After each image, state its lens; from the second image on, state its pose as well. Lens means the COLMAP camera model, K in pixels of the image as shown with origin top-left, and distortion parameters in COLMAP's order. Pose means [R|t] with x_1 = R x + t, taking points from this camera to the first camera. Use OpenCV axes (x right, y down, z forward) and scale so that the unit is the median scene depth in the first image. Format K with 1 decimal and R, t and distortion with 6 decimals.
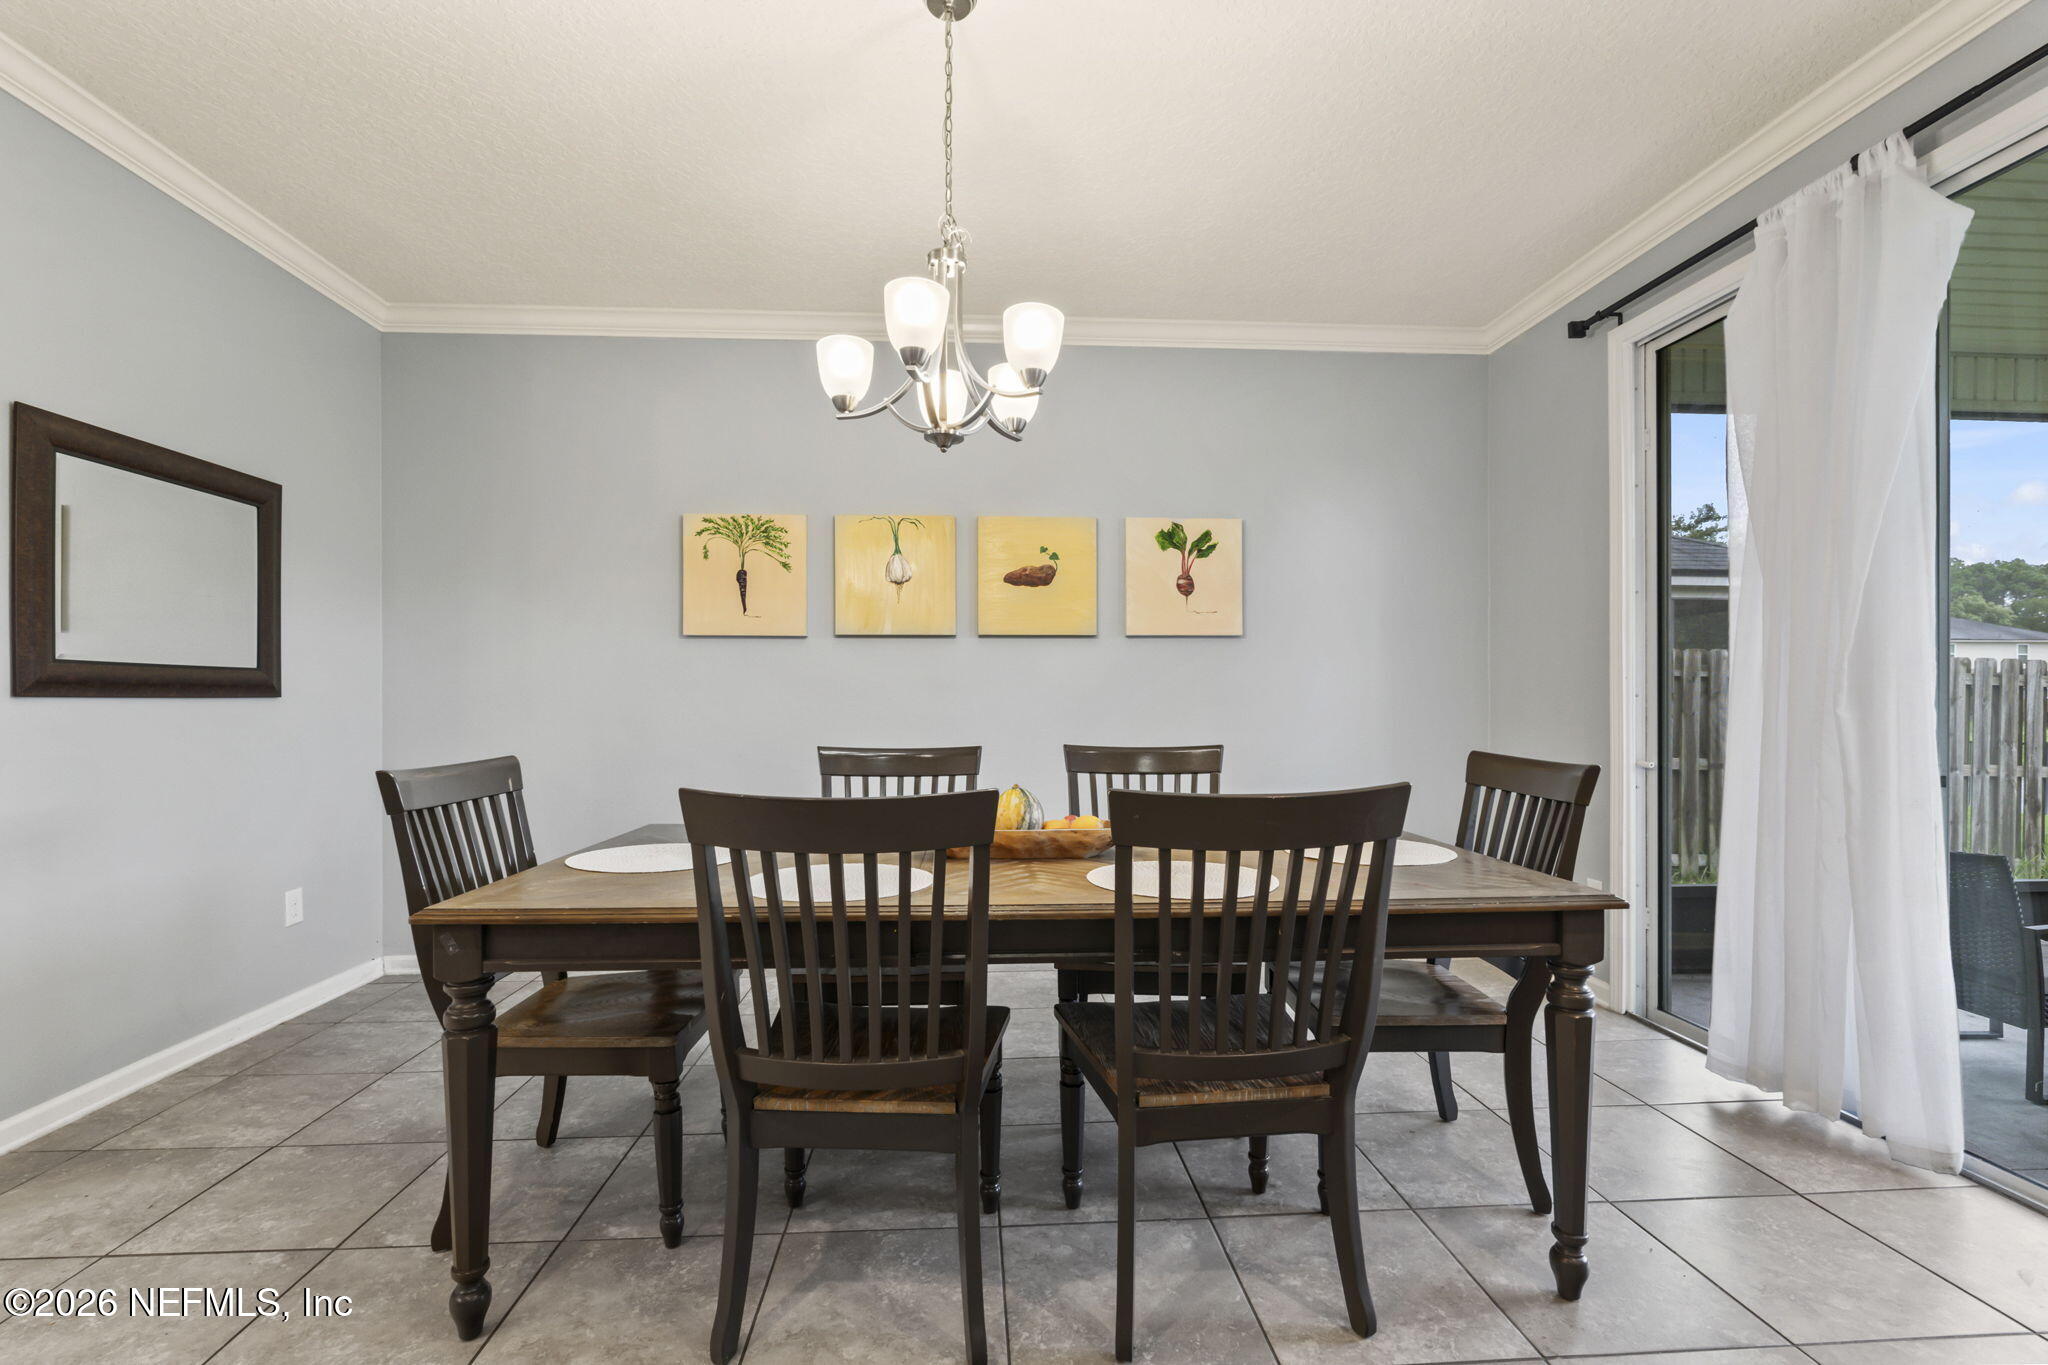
lens RADIAL K [[906.7, 0, 1013.2], [0, 906.7, 698.1], [0, 0, 1]] dist [-0.004616, 0.000543]
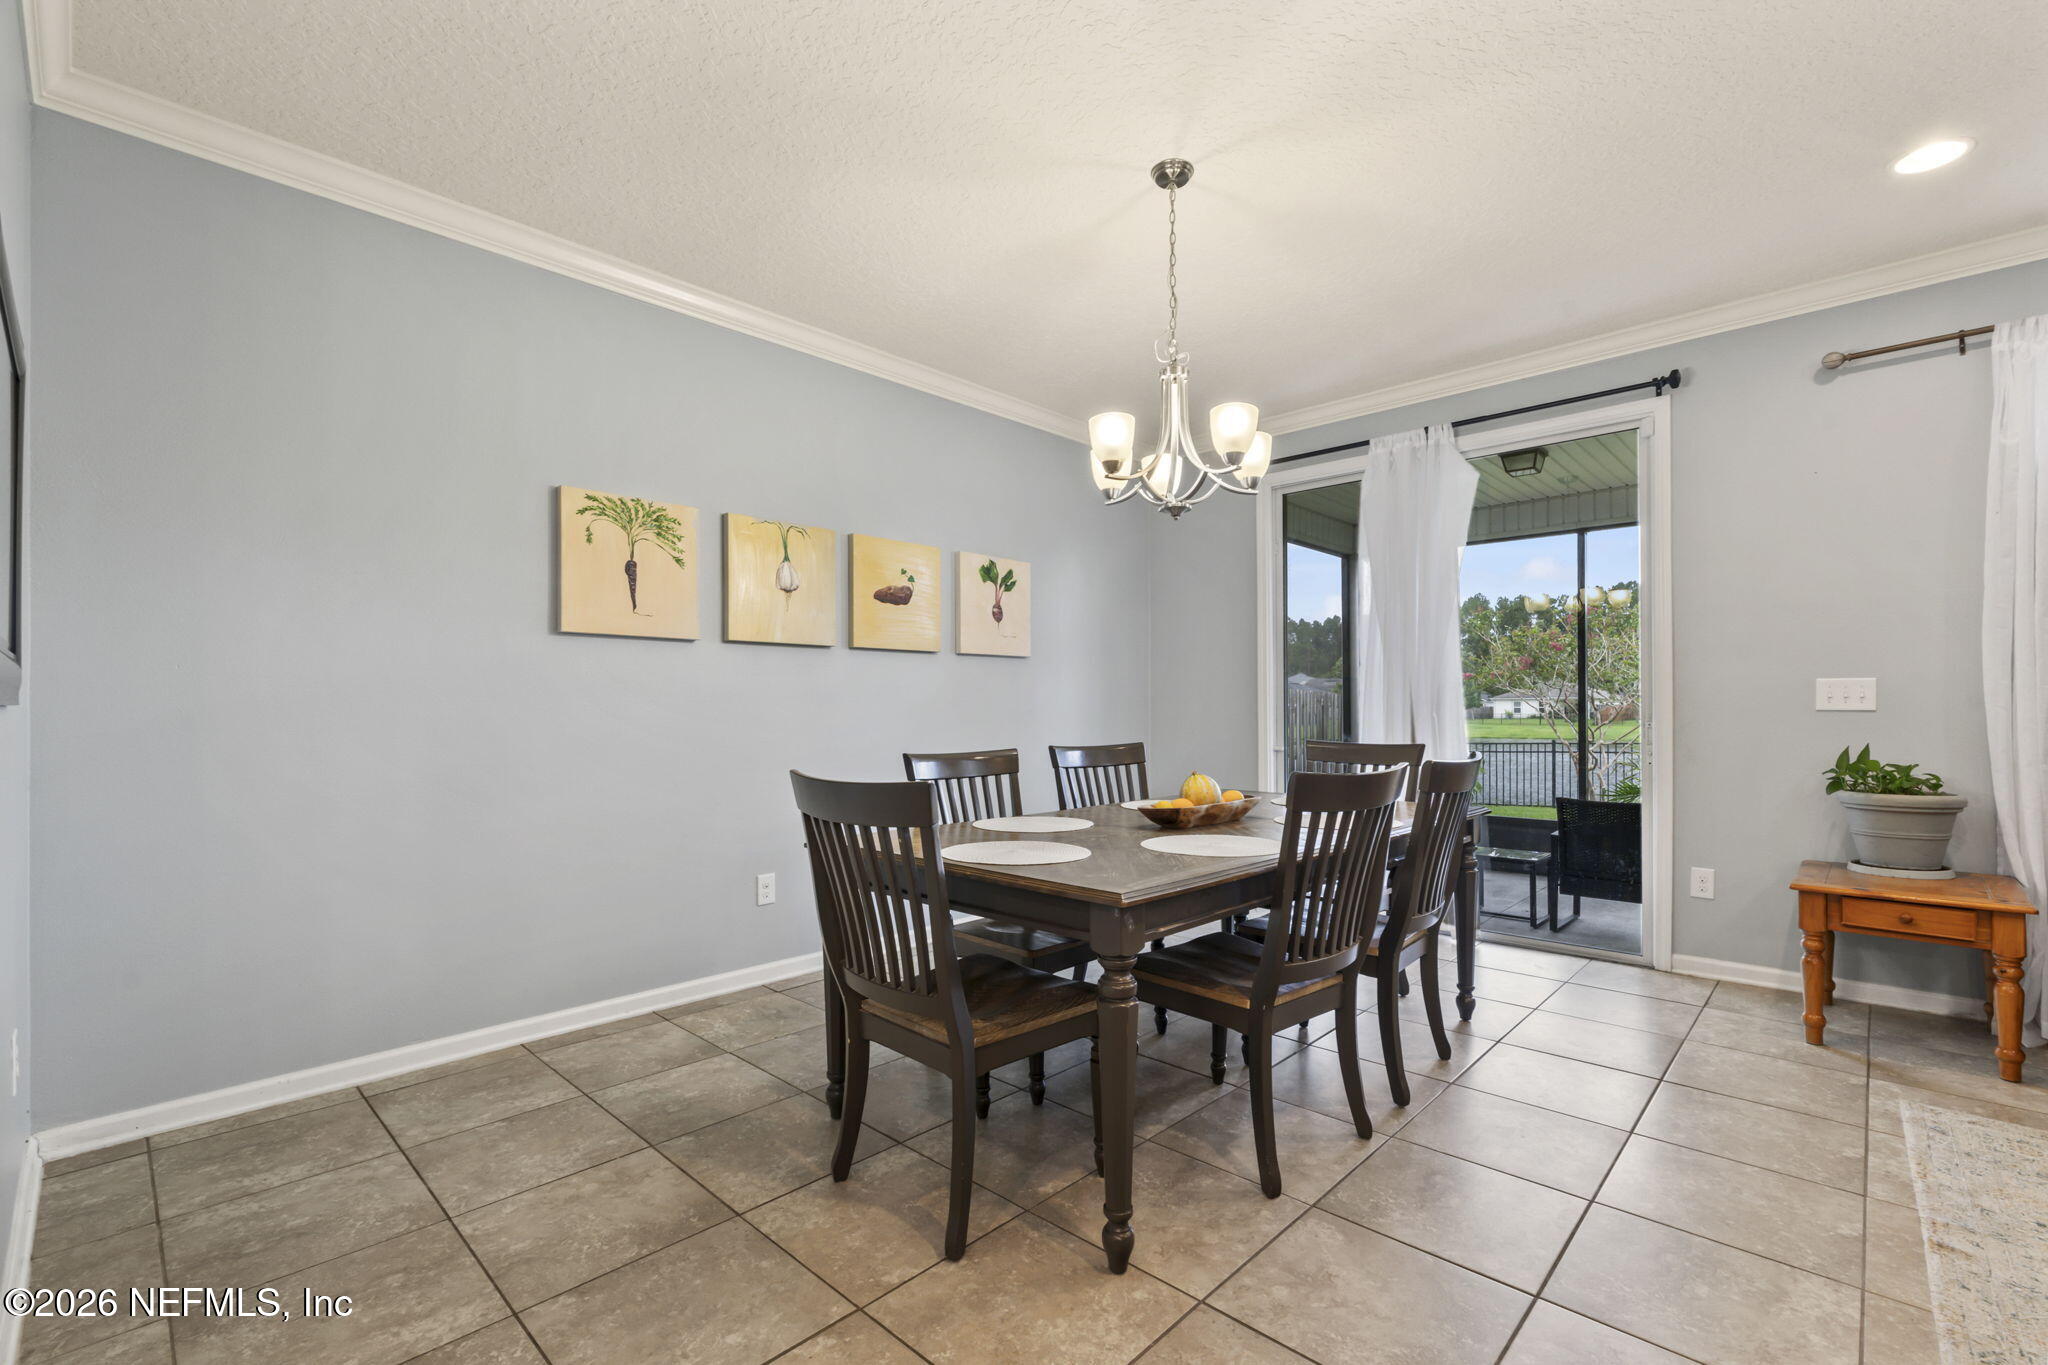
lens RADIAL K [[899.7, 0, 1025.1], [0, 899.7, 704.8], [0, 0, 1]] dist [-0.004314, 0.000419]
pose [[0.731775, 0.002045, 0.681544, -0.650631], [0.001359, 0.999989, -0.004459, 0.002152], [-0.681545, 0.004189, 0.731764, 0.114675]]
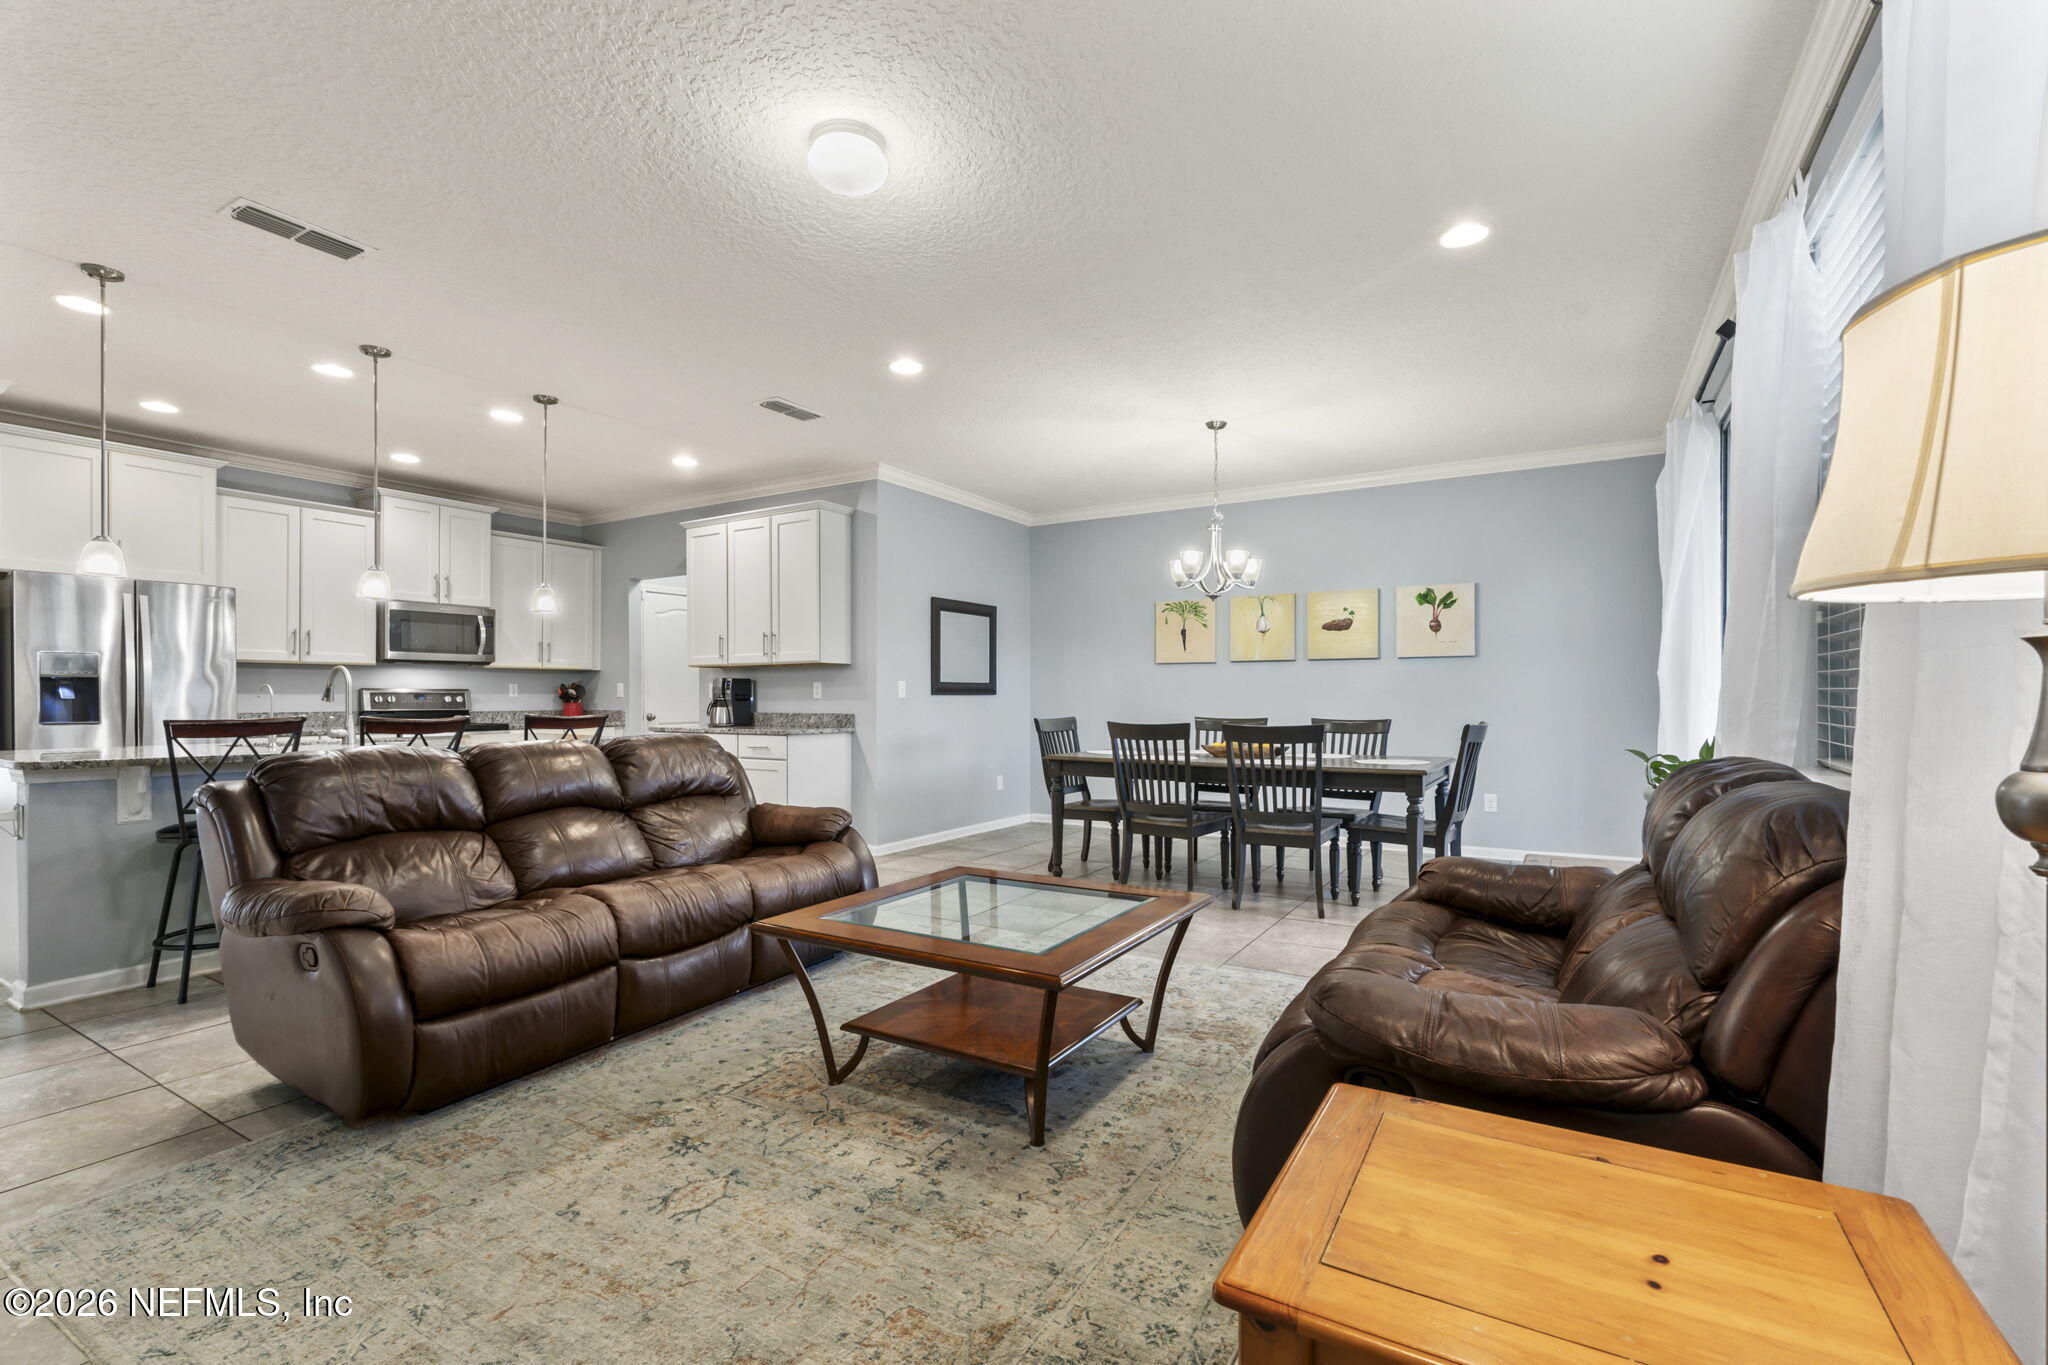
lens RADIAL K [[899.7, 0, 1025.1], [0, 899.7, 704.8], [0, 0, 1]] dist [-0.004314, 0.000419]
pose [[0.825620, 0.005326, -0.564201, 0.543047], [0.001720, 0.999927, 0.011956, -0.002322], [0.564223, -0.010842, 0.825551, -0.838682]]
